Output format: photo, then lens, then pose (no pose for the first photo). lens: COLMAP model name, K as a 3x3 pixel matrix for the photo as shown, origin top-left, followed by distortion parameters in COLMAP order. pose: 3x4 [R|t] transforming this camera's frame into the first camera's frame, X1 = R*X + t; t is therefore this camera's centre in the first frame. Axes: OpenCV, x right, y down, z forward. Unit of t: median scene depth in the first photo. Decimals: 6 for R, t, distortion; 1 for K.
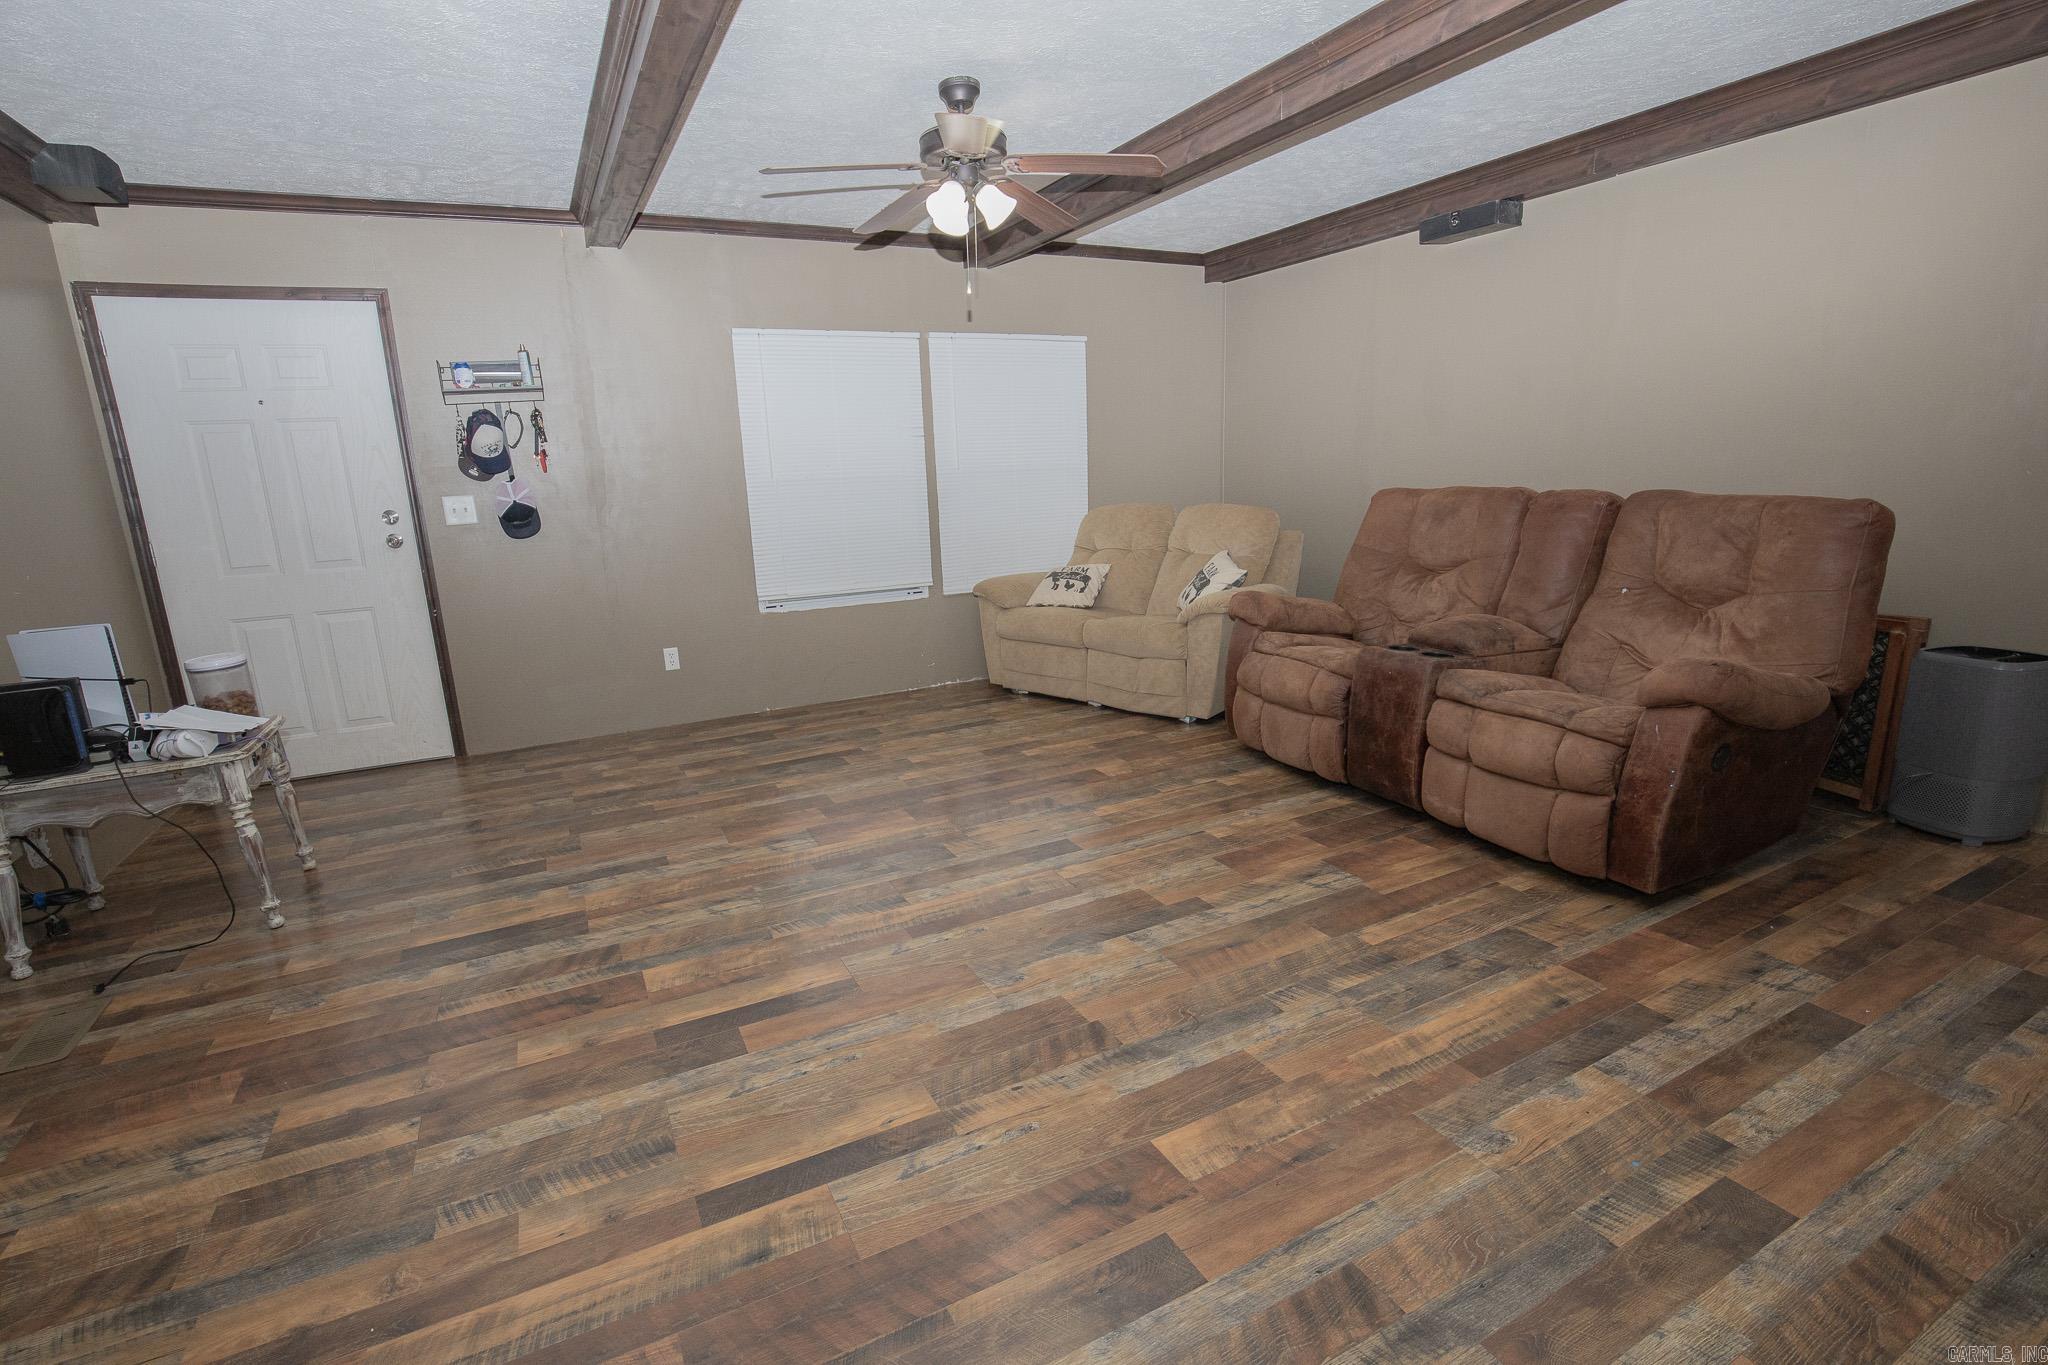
lens RADIAL K [[940.1, 0, 1005.4], [0, 940.1, 686.1], [0, 0, 1]] dist [-0.034985, 0.007672]
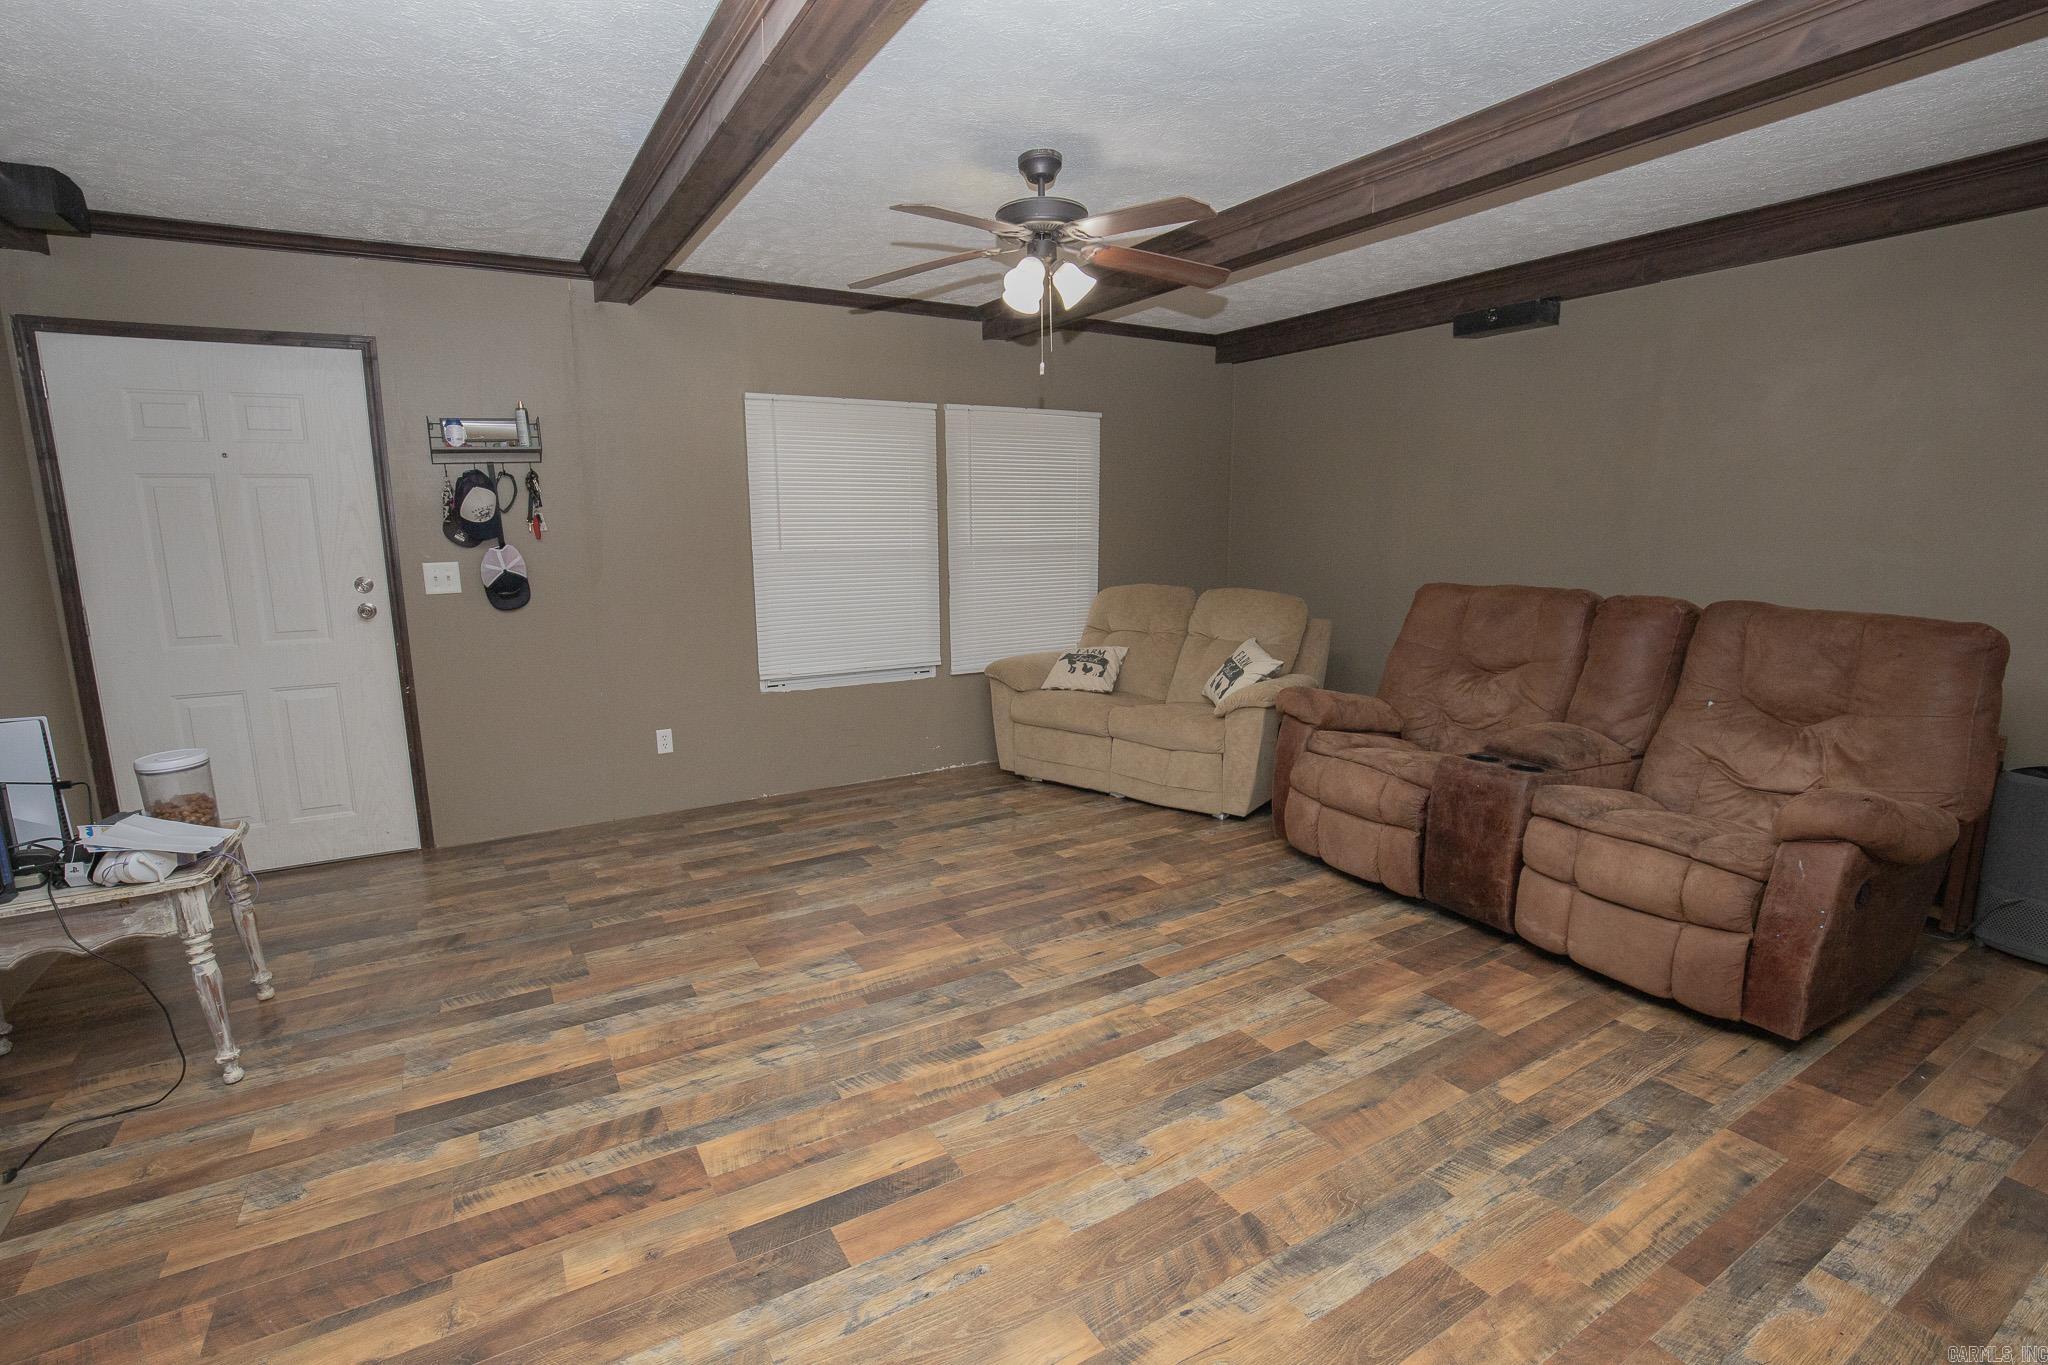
lens RADIAL K [[940.1, 0, 1003.4], [0, 940.1, 687.8], [0, 0, 1]] dist [-0.034985, 0.007672]
pose [[0.997540, 0.018764, 0.067536, -0.149772], [-0.014914, 0.998259, -0.057062, -0.058473], [-0.068489, 0.055915, 0.996084, 0.095713]]
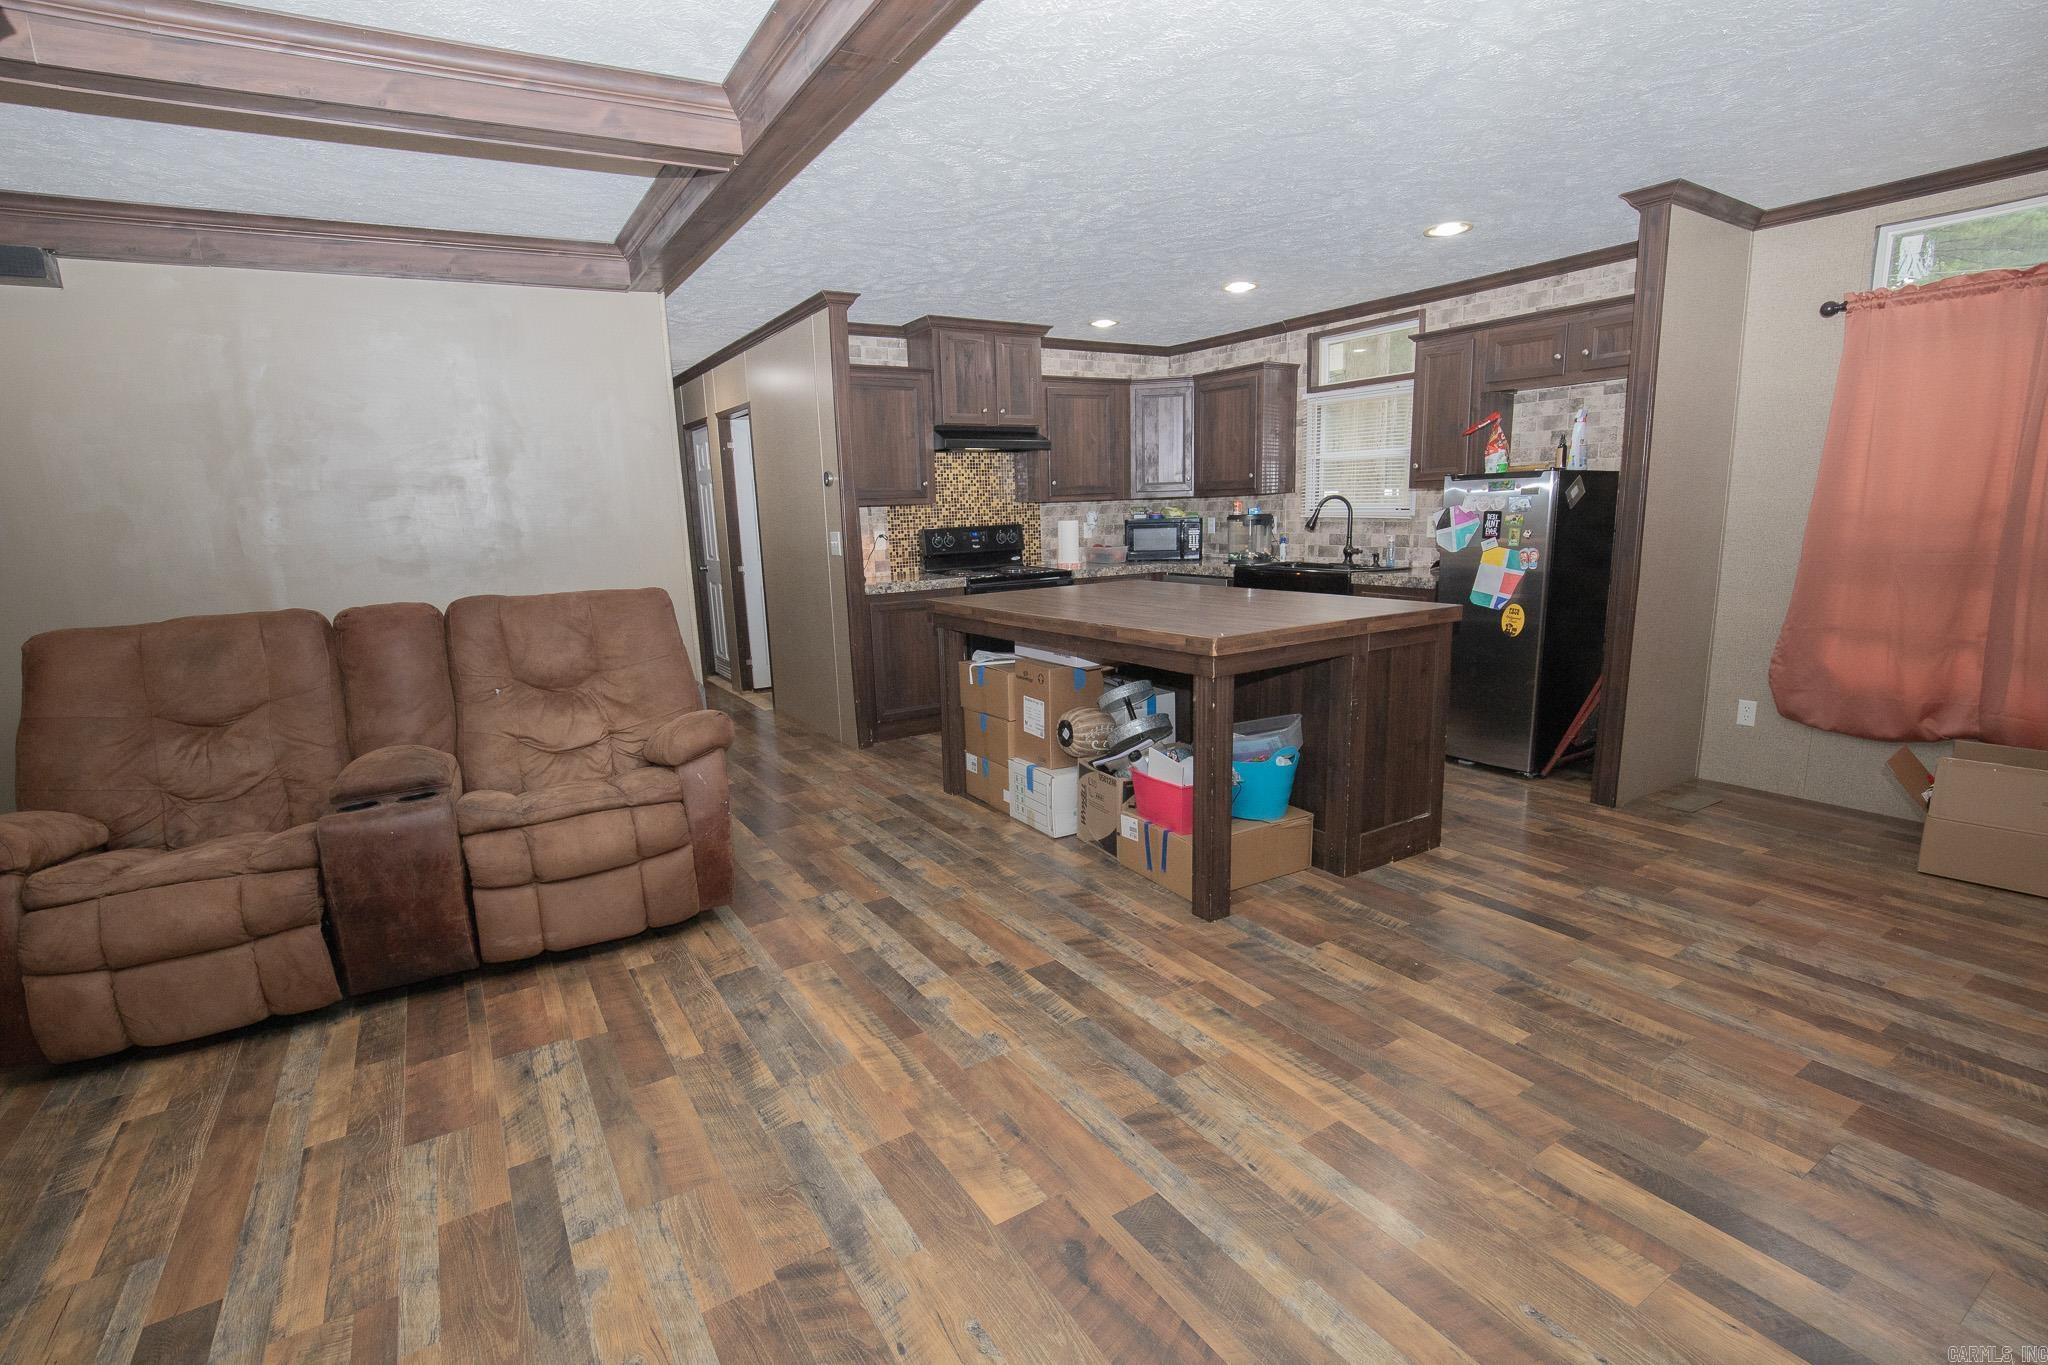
lens RADIAL K [[940.1, 0, 1011.3], [0, 940.1, 698.2], [0, 0, 1]] dist [-0.034985, 0.007672]
pose [[-0.084122, -0.157846, 0.983874, -0.457259], [0.270172, 0.946776, 0.174995, -0.134669], [-0.959130, 0.280536, -0.036999, 0.533043]]
